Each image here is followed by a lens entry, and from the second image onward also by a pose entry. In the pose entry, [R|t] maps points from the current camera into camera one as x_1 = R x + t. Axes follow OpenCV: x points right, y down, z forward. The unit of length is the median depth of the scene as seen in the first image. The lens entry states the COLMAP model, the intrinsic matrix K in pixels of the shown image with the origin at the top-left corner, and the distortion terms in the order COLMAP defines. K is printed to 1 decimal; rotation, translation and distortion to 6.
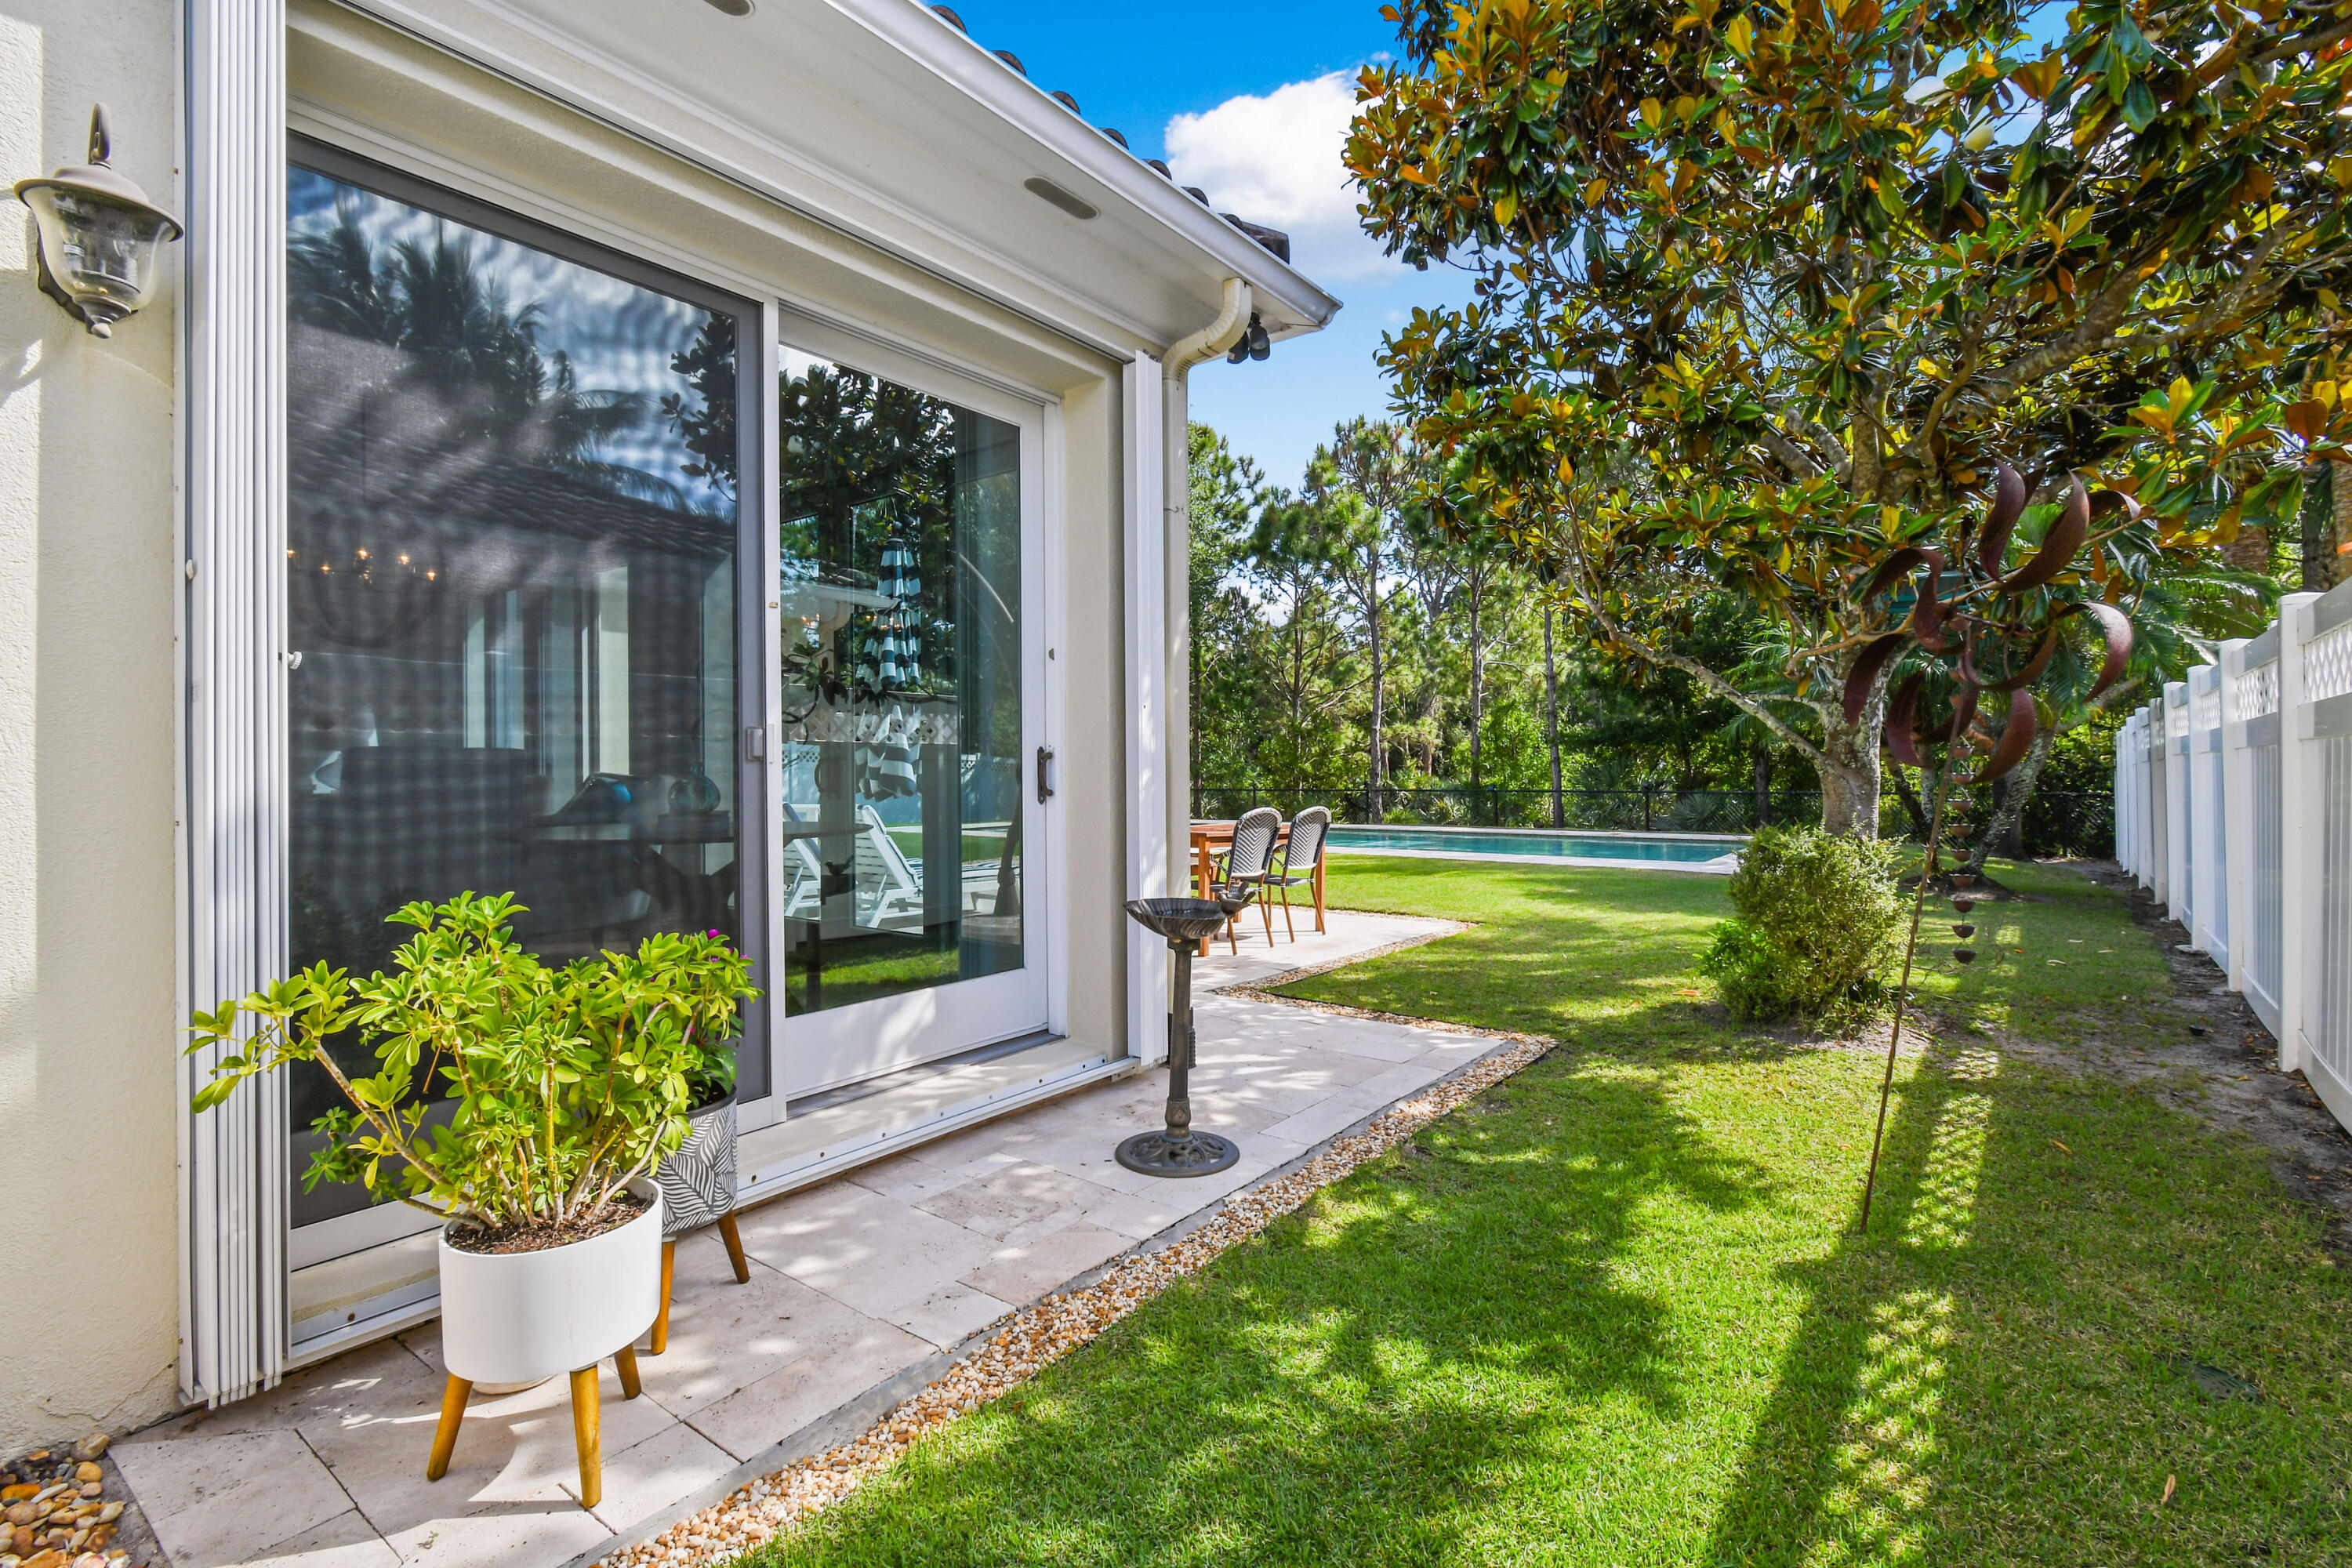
lens RADIAL K [[1088.2, 0, 1195.5], [0, 1088.2, 753.2], [0, 0, 1]] dist [-0.003777, -0.001414]
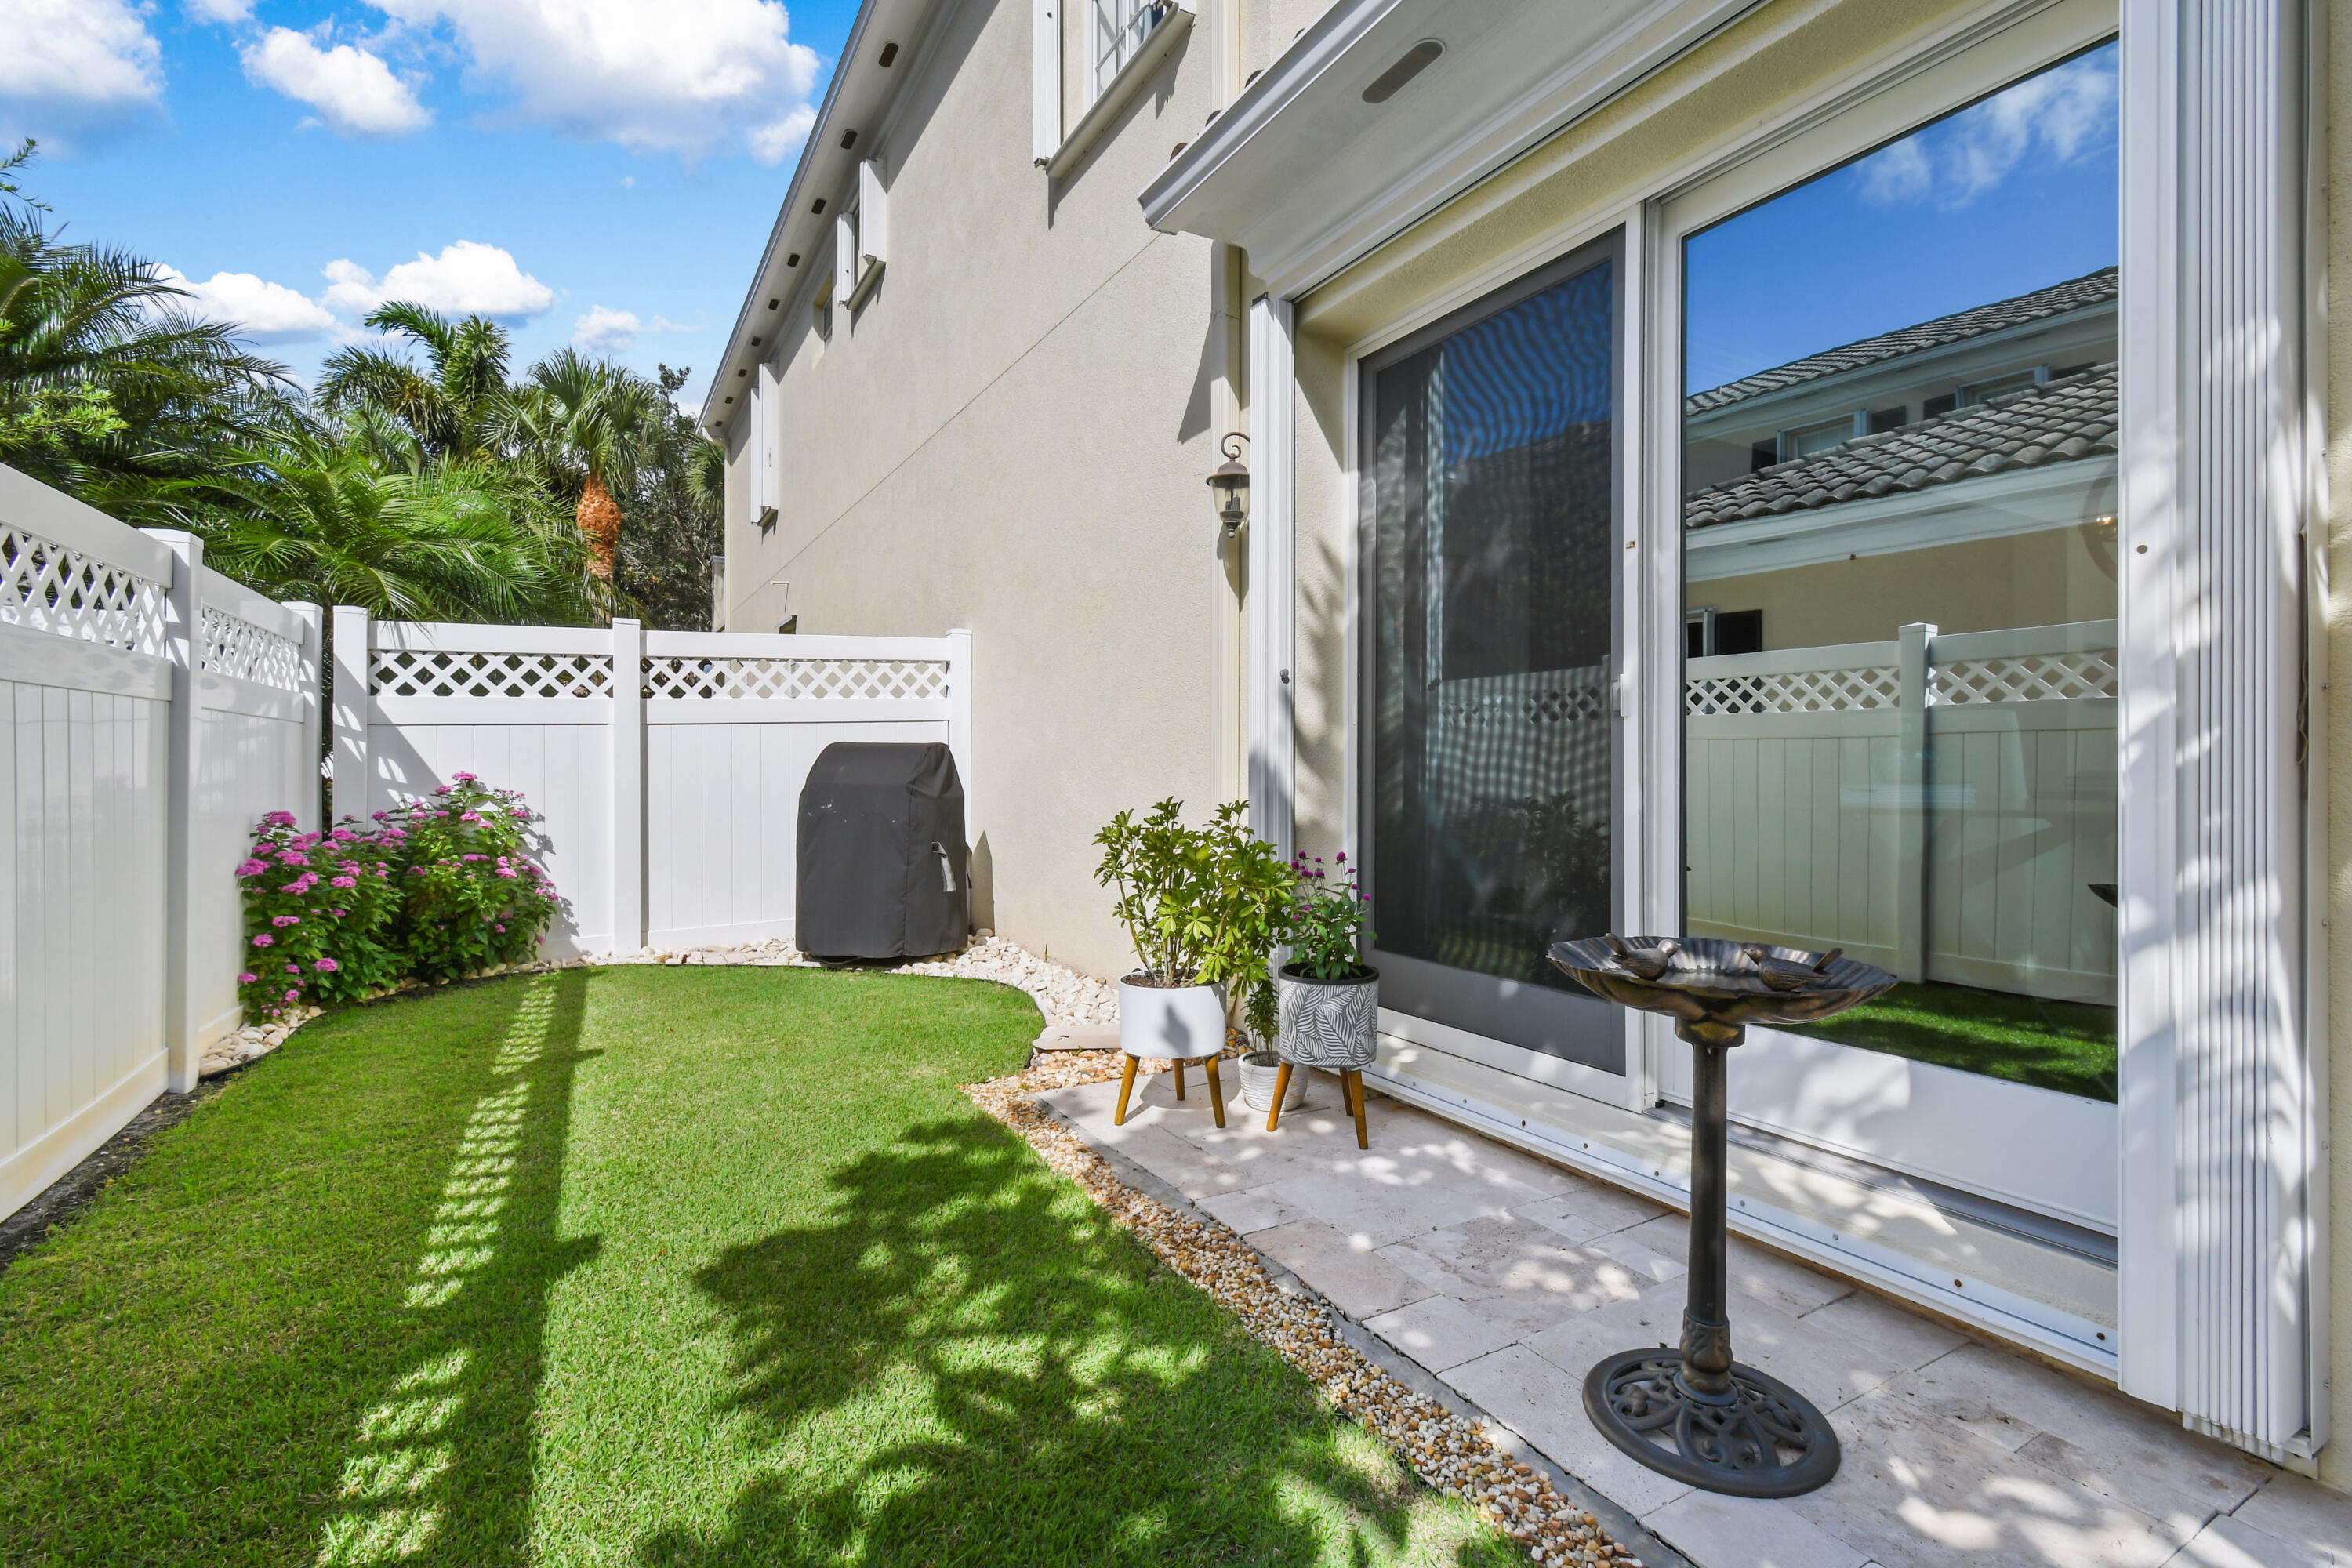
lens RADIAL K [[1084.3, 0, 1173.1], [0, 1084.3, 778.4], [0, 0, 1]] dist [0.001075, 0.000040]
pose [[-0.413014, 0.031625, -0.910175, 0.770555], [0.022489, 0.999446, 0.024522, 0.033993], [0.910447, -0.010341, -0.413497, 1.300945]]
